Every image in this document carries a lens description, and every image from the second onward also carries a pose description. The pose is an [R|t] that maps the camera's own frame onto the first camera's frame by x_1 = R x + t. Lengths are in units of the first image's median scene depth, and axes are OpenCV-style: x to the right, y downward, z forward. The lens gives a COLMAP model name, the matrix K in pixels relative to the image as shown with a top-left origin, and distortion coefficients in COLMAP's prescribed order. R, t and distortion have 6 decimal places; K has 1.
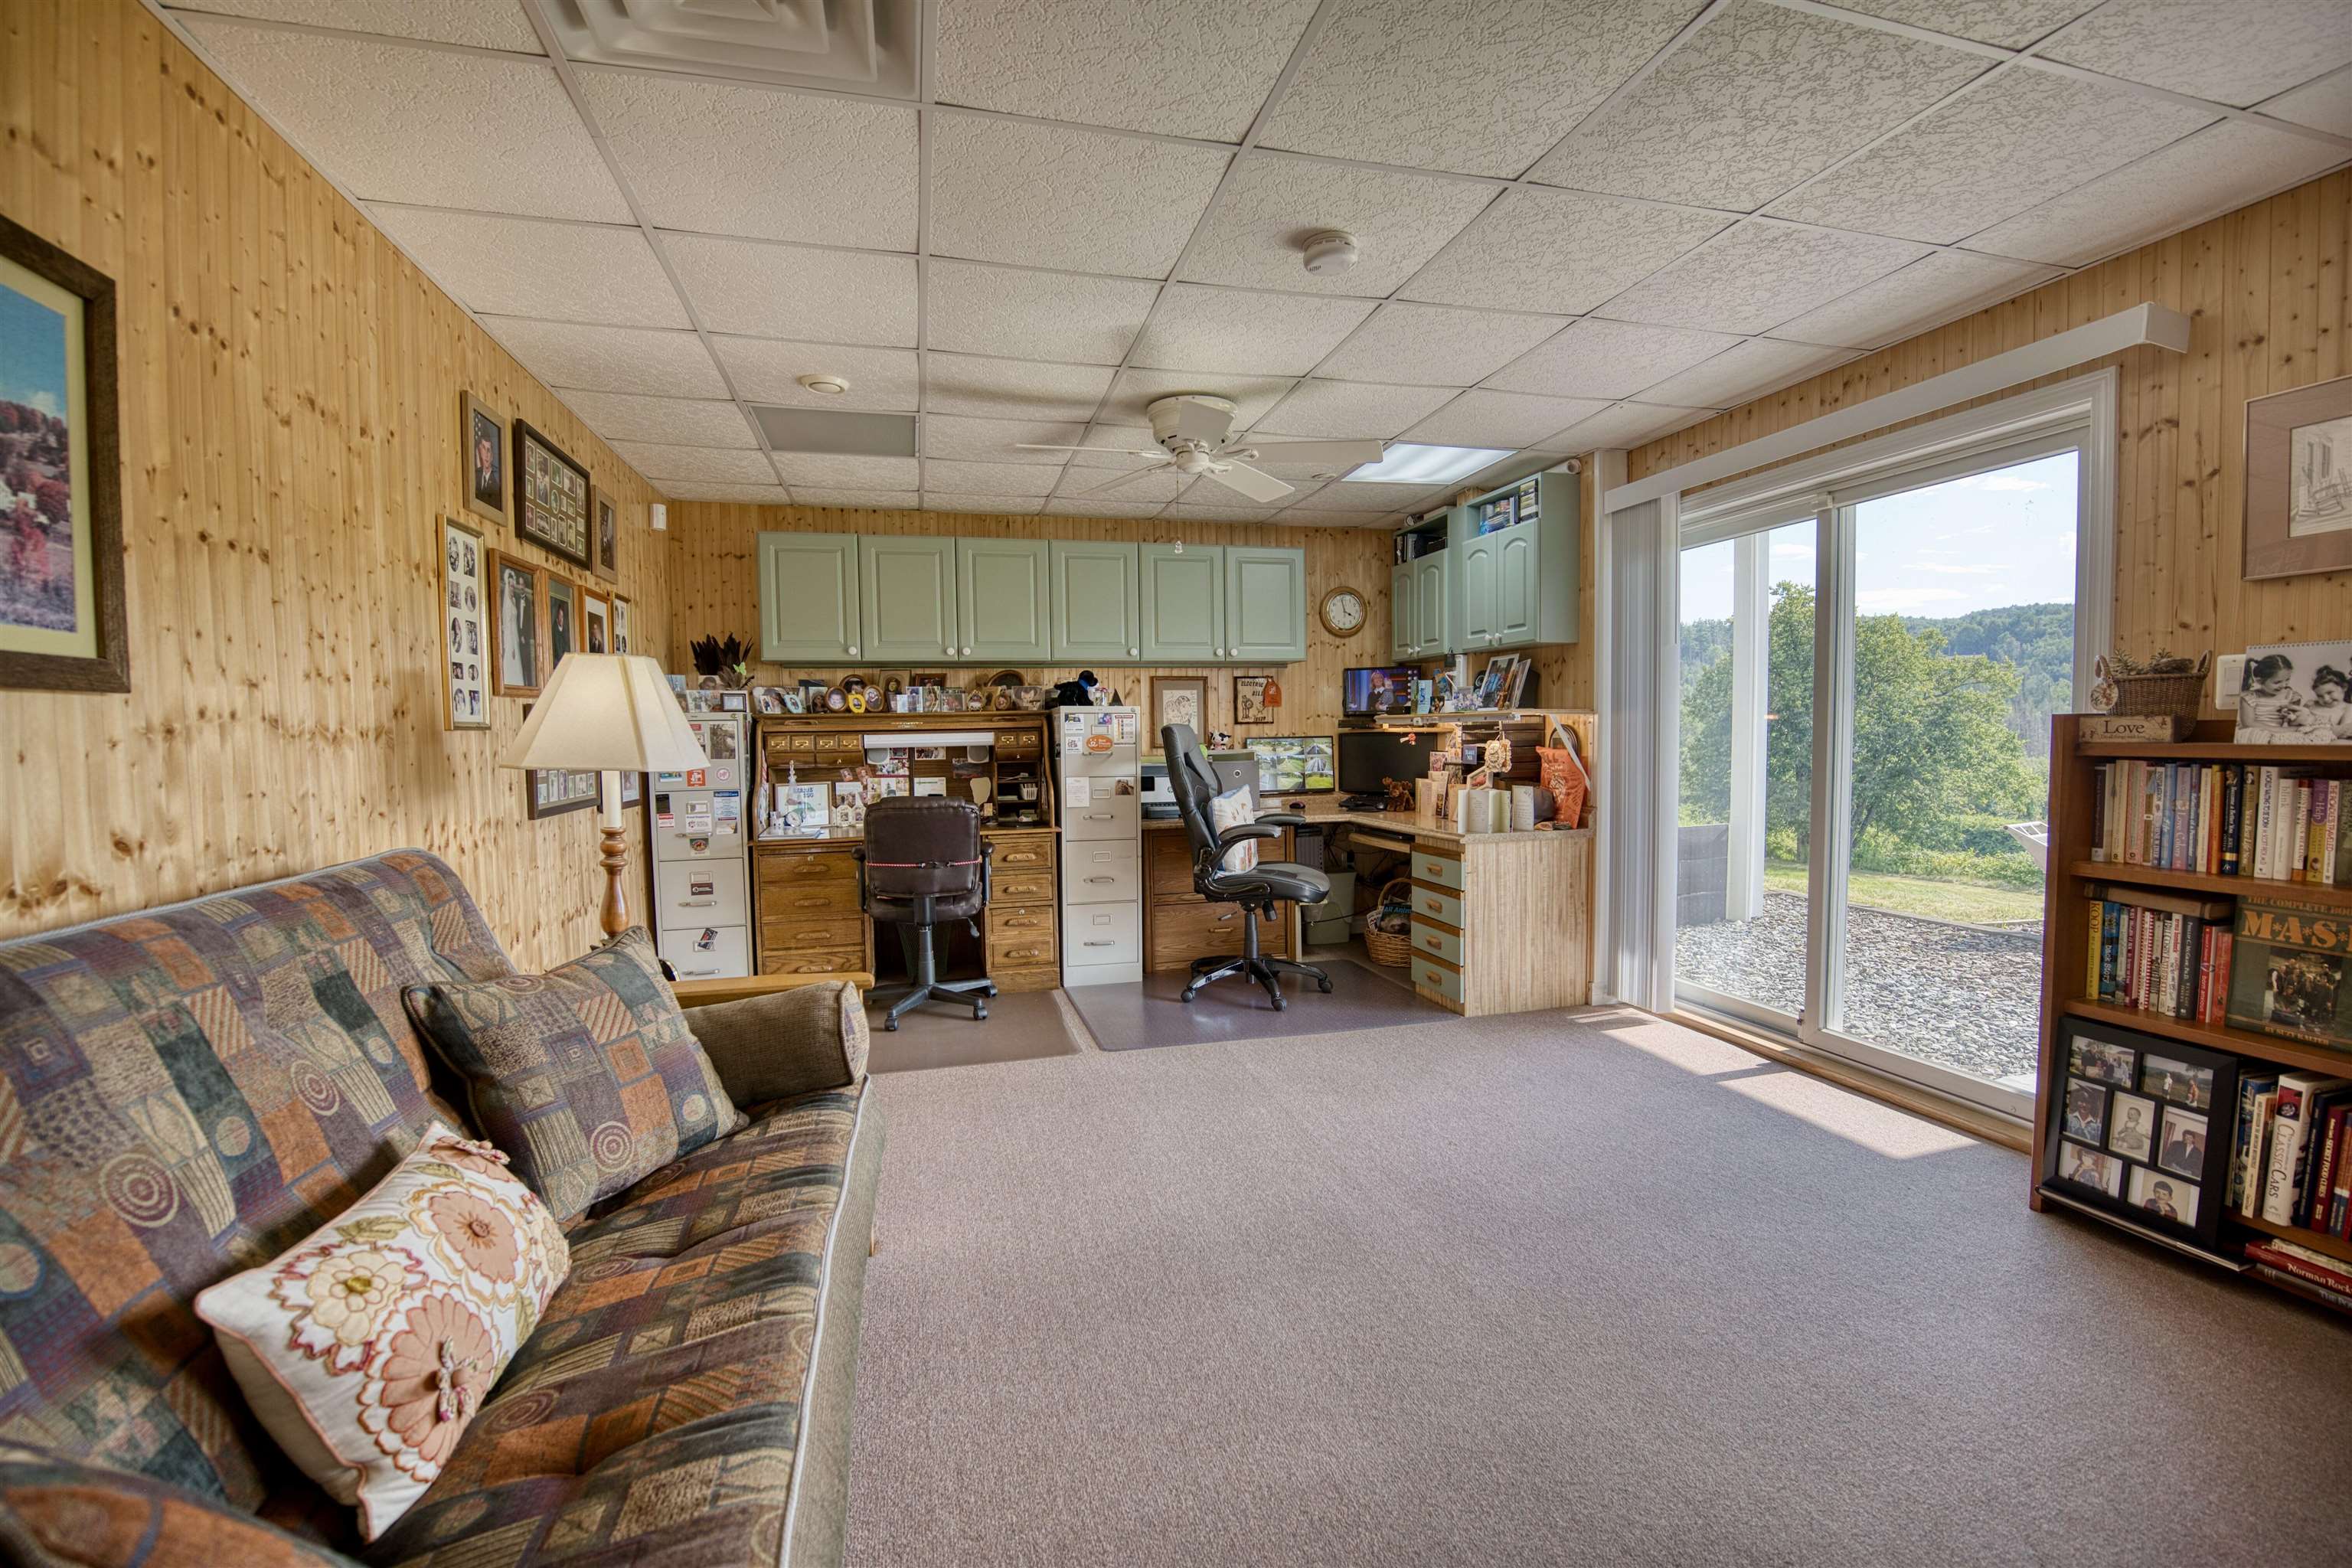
lens RADIAL K [[1054.8, 0, 1196.0], [0, 1054.8, 793.3], [0, 0, 1]] dist [-0.041782, -0.000066]
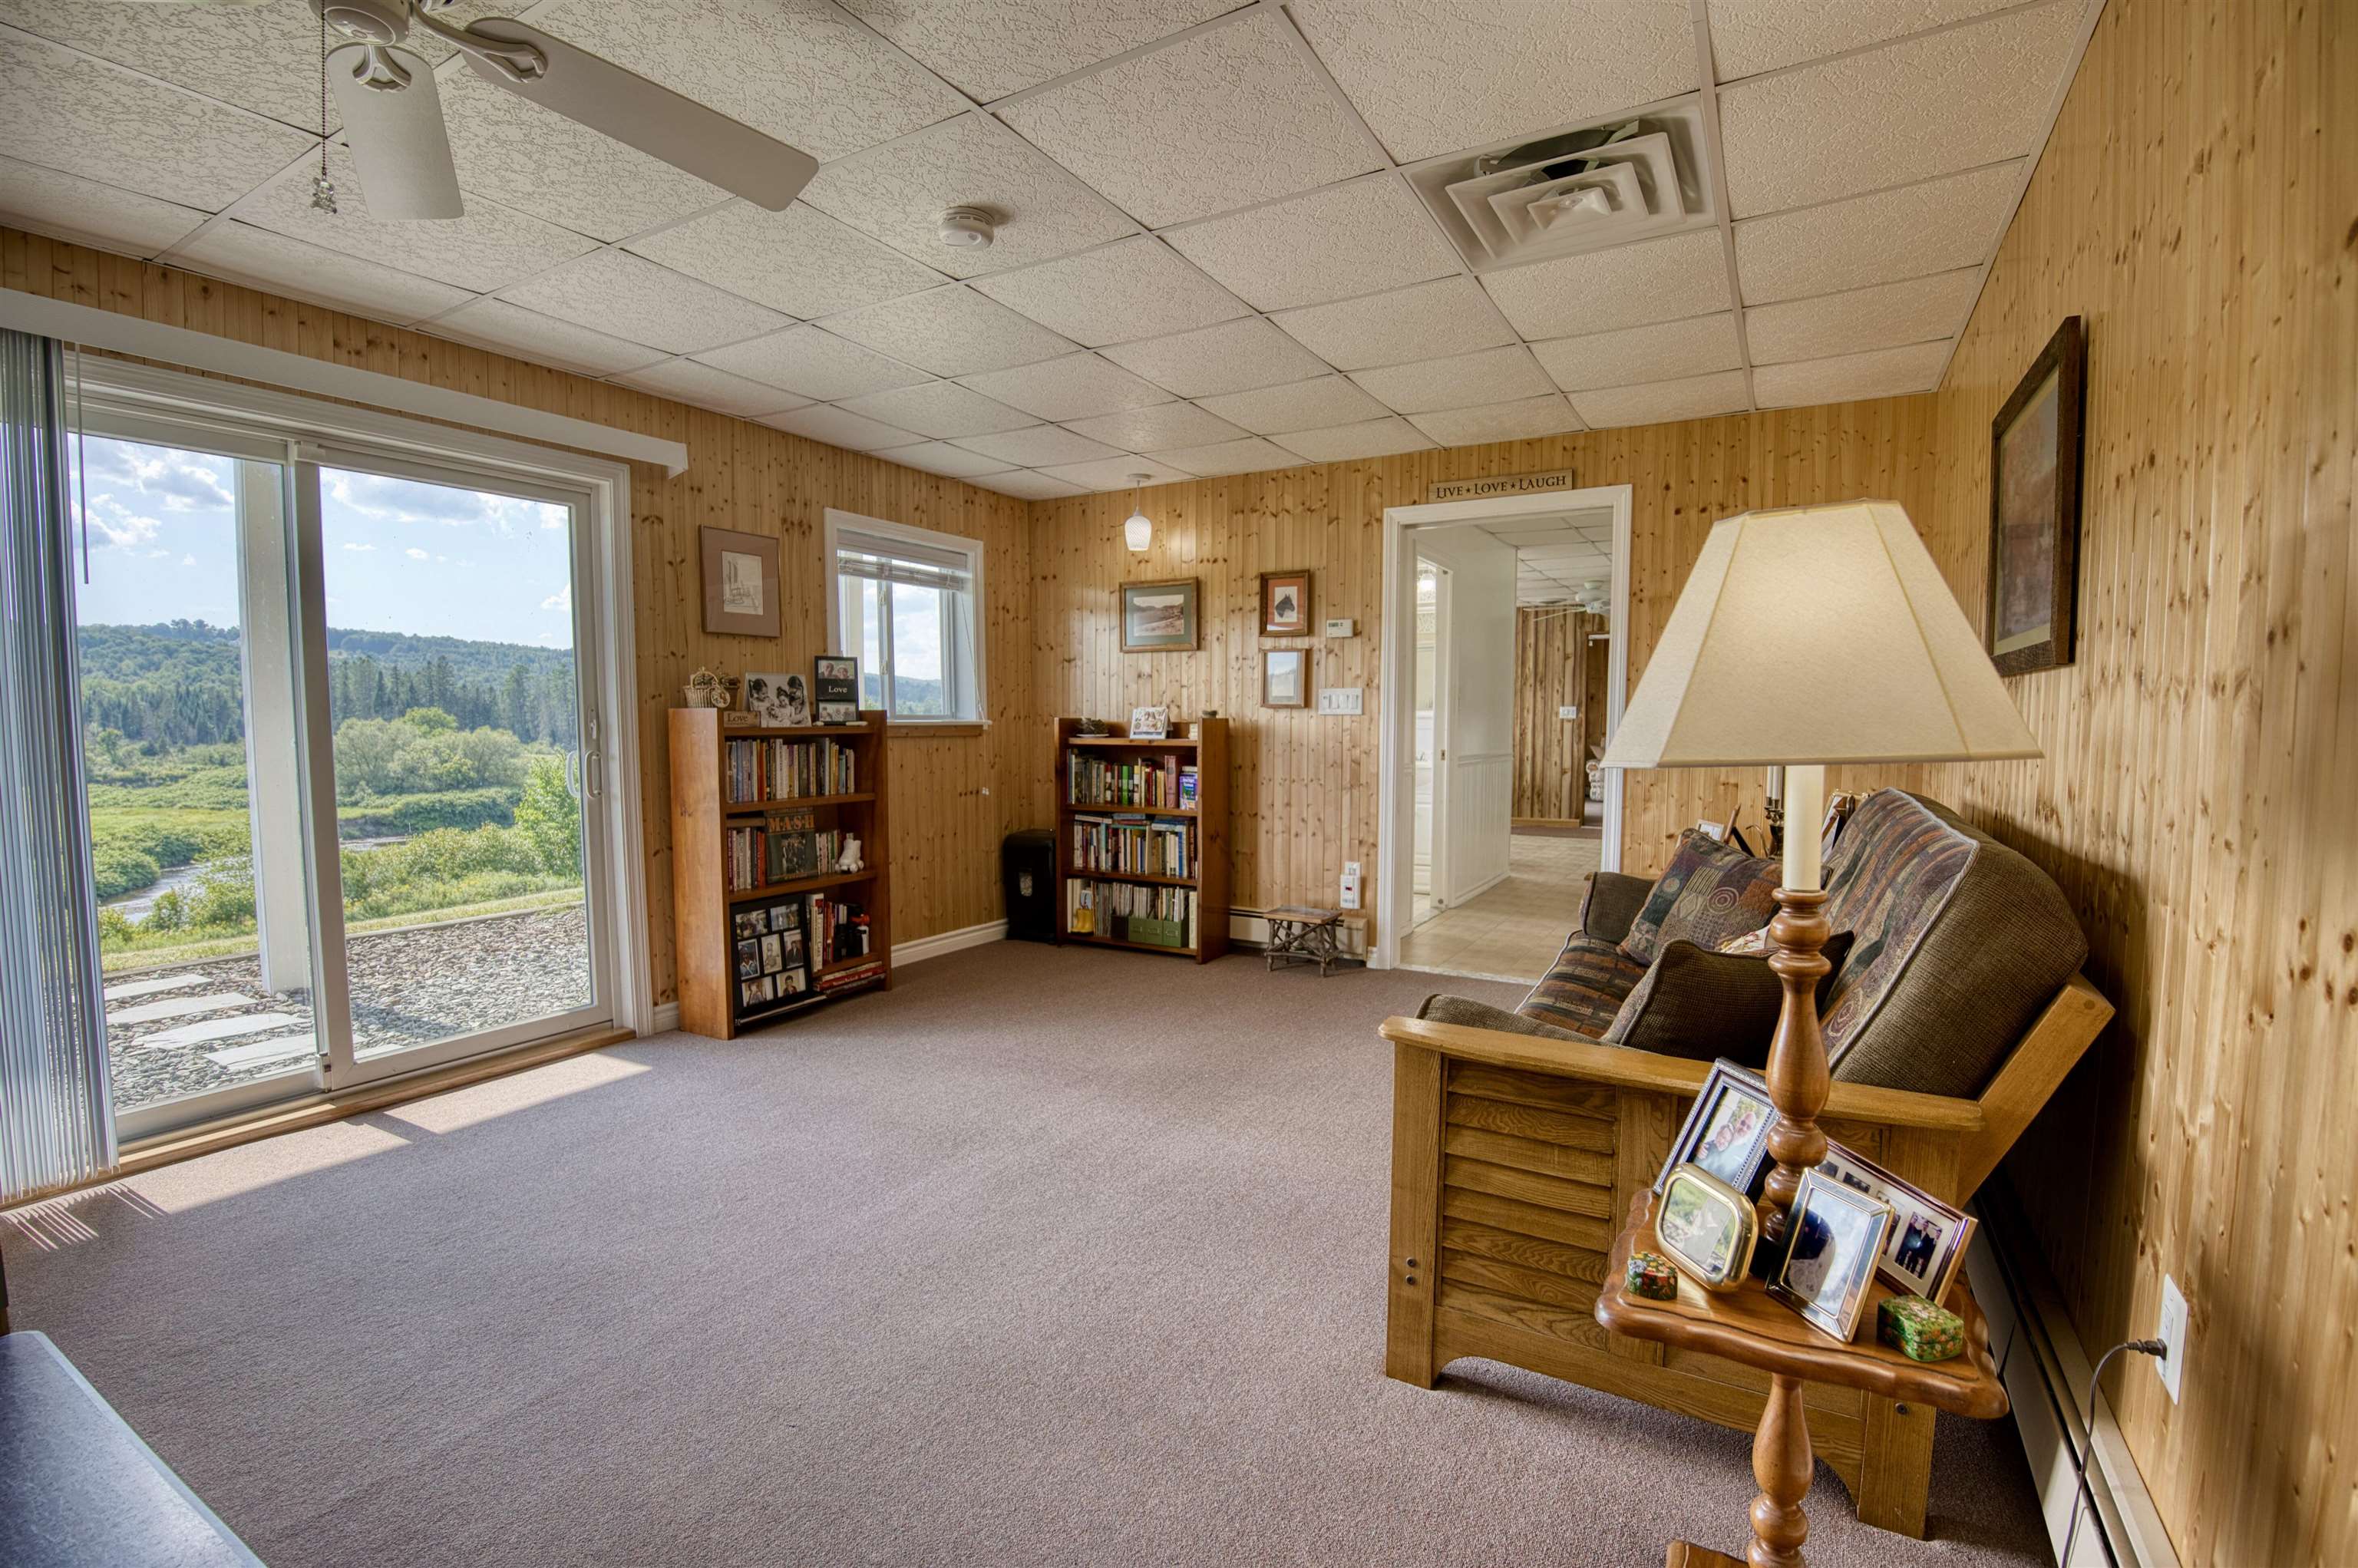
lens RADIAL K [[1057.4, 0, 1199.1], [0, 1057.4, 793.3], [0, 0, 1]] dist [-0.041782, -0.000066]
pose [[-0.726424, -0.035465, 0.686331, -0.769592], [0.049249, 0.993414, 0.103460, -0.081289], [-0.685479, 0.108957, -0.719893, 1.706245]]
